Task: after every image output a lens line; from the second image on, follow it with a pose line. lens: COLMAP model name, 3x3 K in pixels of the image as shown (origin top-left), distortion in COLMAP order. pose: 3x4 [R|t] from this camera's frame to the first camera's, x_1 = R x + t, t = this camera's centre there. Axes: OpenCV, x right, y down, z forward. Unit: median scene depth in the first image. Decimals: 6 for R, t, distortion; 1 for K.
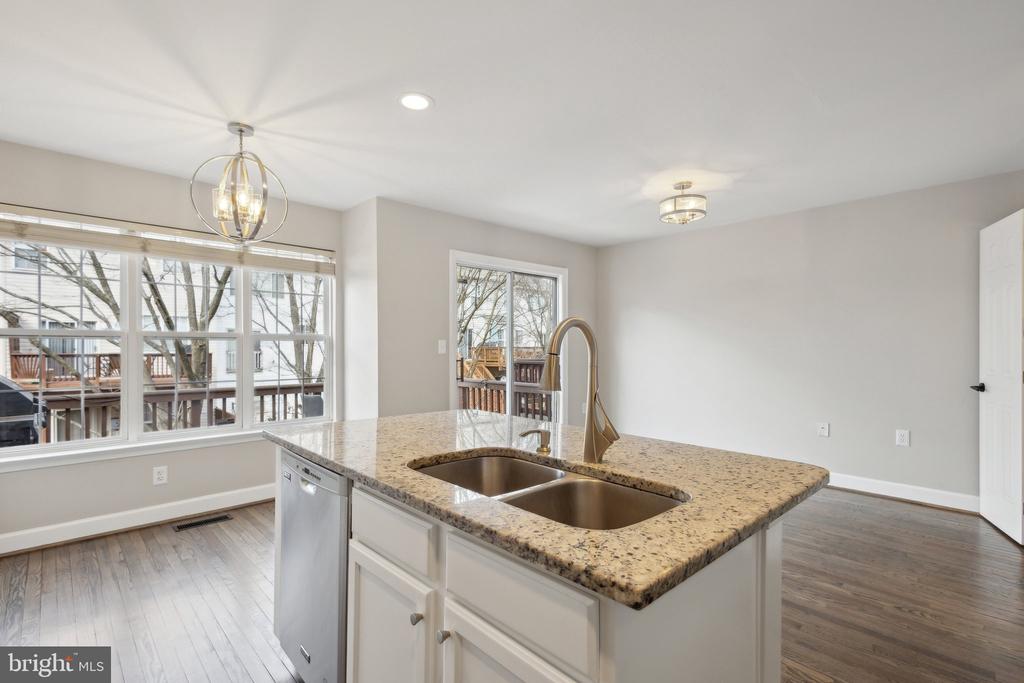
lens RADIAL K [[474.7, 0, 512.2], [0, 474.7, 350.5], [0, 0, 1]] dist [0.015112, -0.002355]
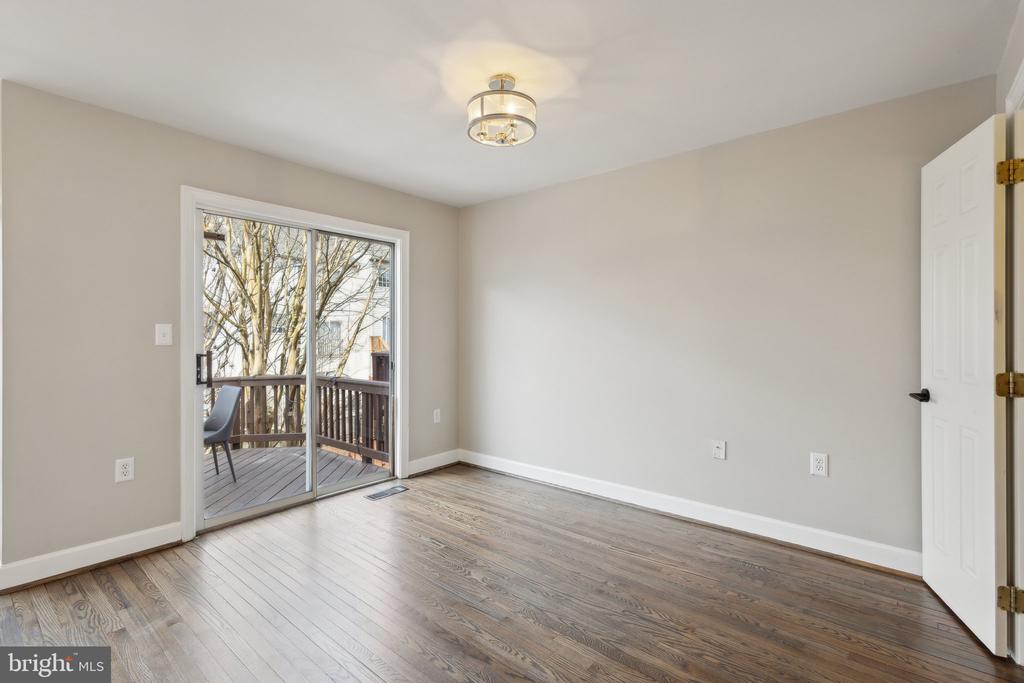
lens RADIAL K [[474.7, 0, 508.8], [0, 474.7, 335.8], [0, 0, 1]] dist [0.015112, -0.002355]
pose [[0.994483, 0.003140, 0.104851, 0.306231], [-0.002173, 0.999954, -0.009338, -0.000512], [-0.104876, 0.009058, 0.994444, 0.370463]]
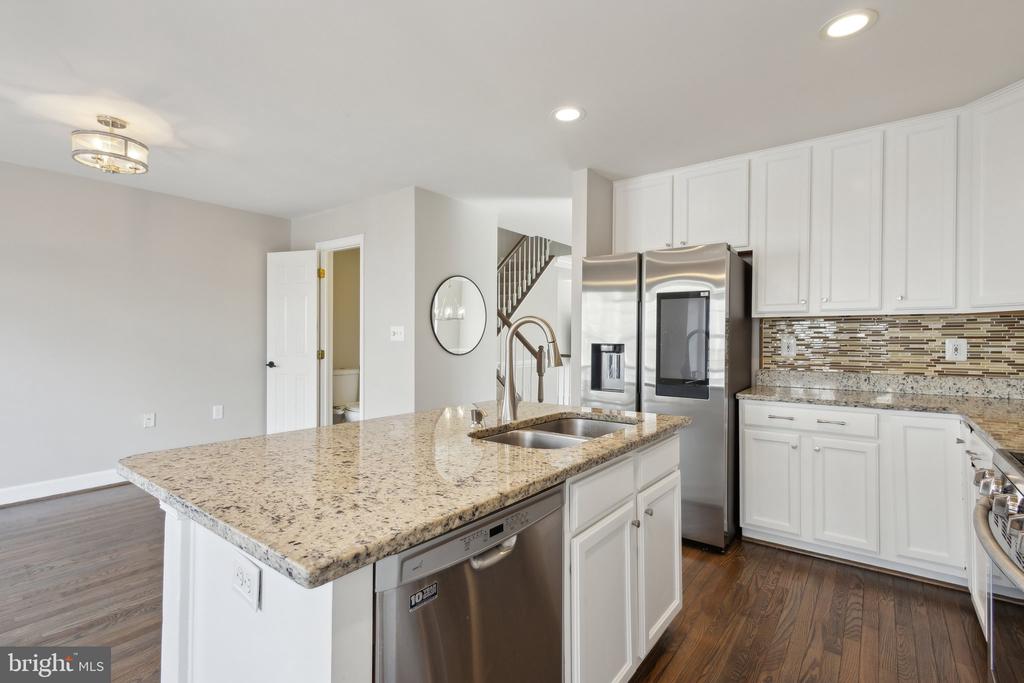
lens RADIAL K [[474.7, 0, 505.0], [0, 474.7, 337.3], [0, 0, 1]] dist [0.015112, -0.002355]
pose [[-0.141534, -0.000997, 0.989933, -0.493707], [0.004729, 0.999987, 0.001683, -0.002352], [-0.989922, 0.004919, -0.141528, 0.499655]]
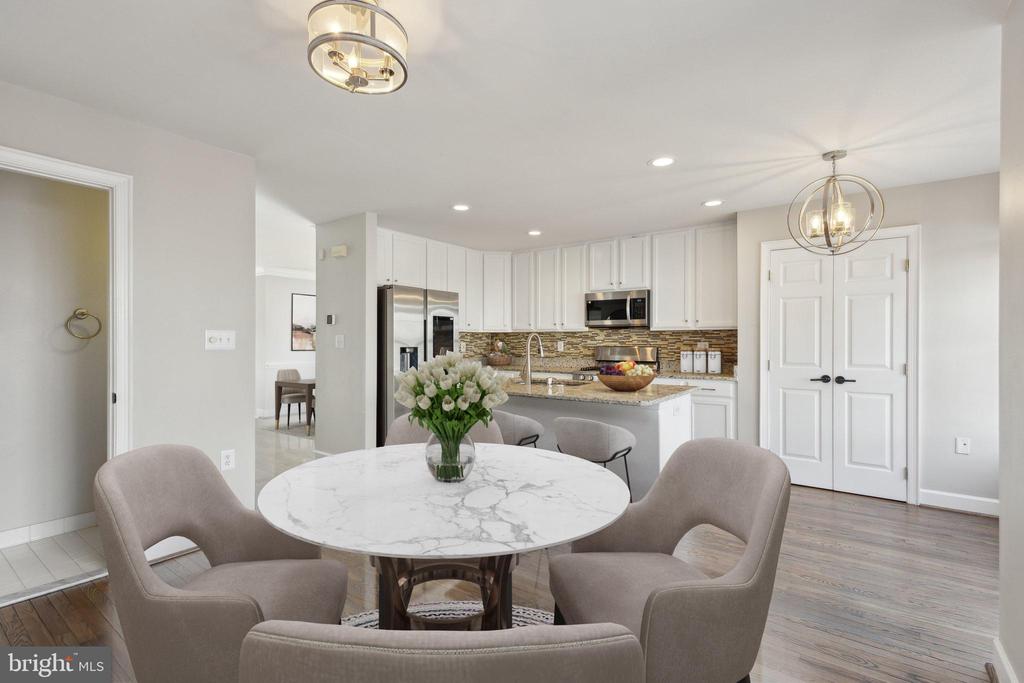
lens RADIAL K [[474.7, 0, 513.7], [0, 474.7, 343.6], [0, 0, 1]] dist [0.015112, -0.002355]
pose [[-0.986465, 0.000313, -0.163974, 0.290628], [-0.001985, 0.999902, 0.013851, -0.016318], [0.163963, 0.013989, -0.986367, 1.521320]]
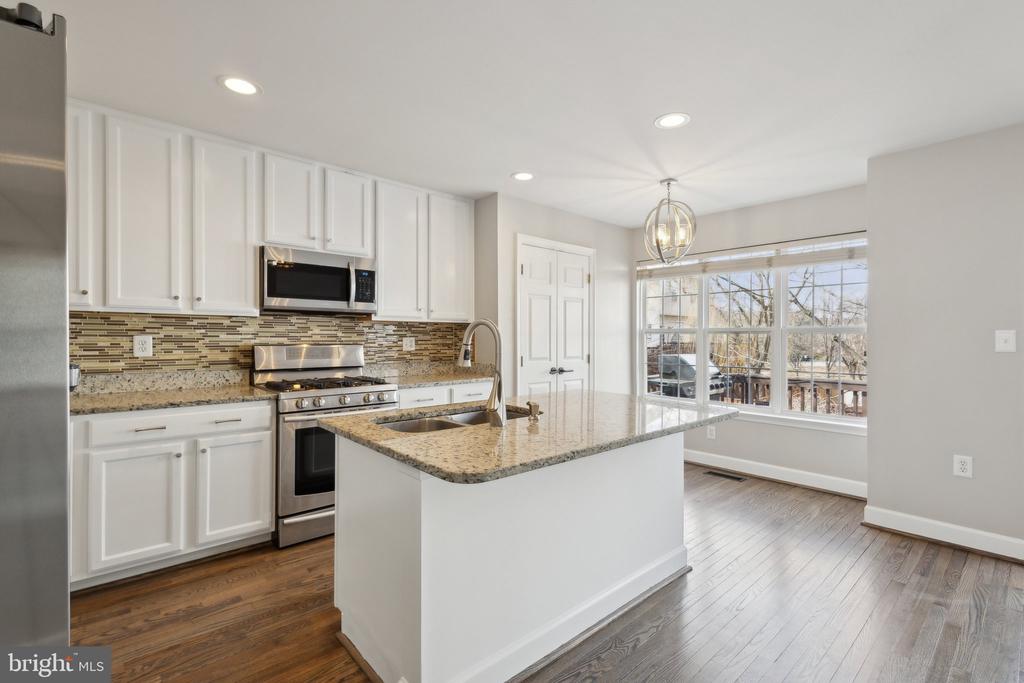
lens RADIAL K [[474.7, 0, 509.8], [0, 474.7, 340.4], [0, 0, 1]] dist [0.015112, -0.002355]
pose [[-0.033761, 0.004849, -0.999418, 0.625860], [-0.012544, 0.999907, 0.005275, -0.003599], [0.999351, 0.012714, -0.033697, 0.443024]]
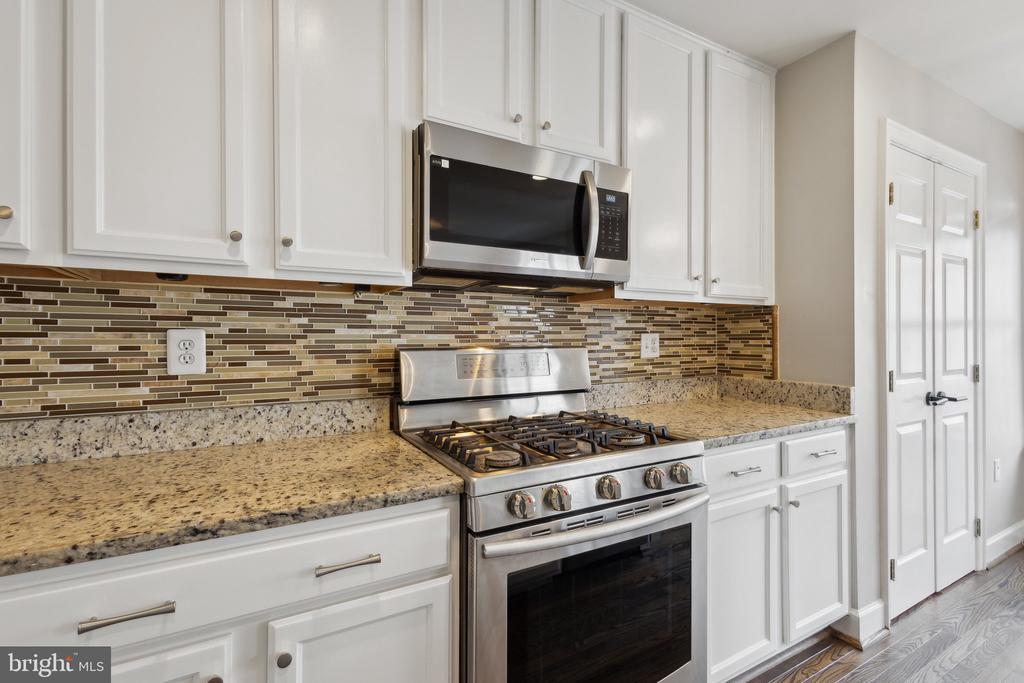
lens RADIAL K [[474.7, 0, 507.7], [0, 474.7, 337.1], [0, 0, 1]] dist [0.015112, -0.002355]
pose [[-0.252587, 0.001381, -0.967573, 0.130583], [-0.009575, 0.999946, 0.003927, 0.002499], [0.967527, 0.010256, -0.252560, 0.131428]]
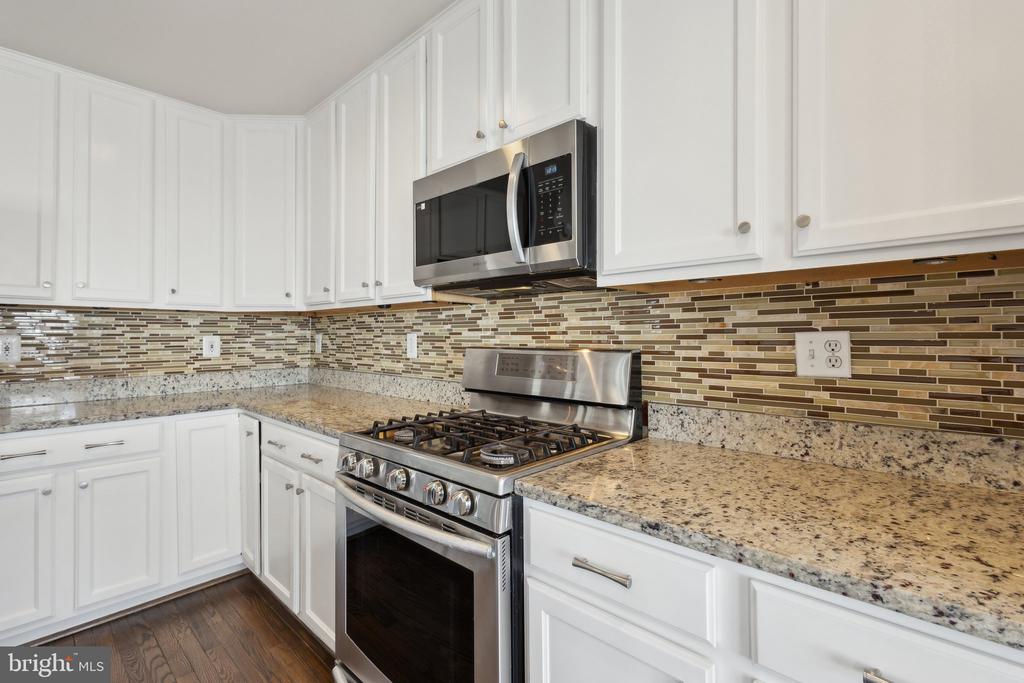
lens RADIAL K [[474.7, 0, 514.7], [0, 474.7, 333.2], [0, 0, 1]] dist [0.015112, -0.002355]
pose [[-0.998997, -0.000453, -0.044767, -0.297408], [-0.000527, 0.999999, 0.001626, -0.001200], [0.044767, 0.001648, -0.998996, 0.489449]]
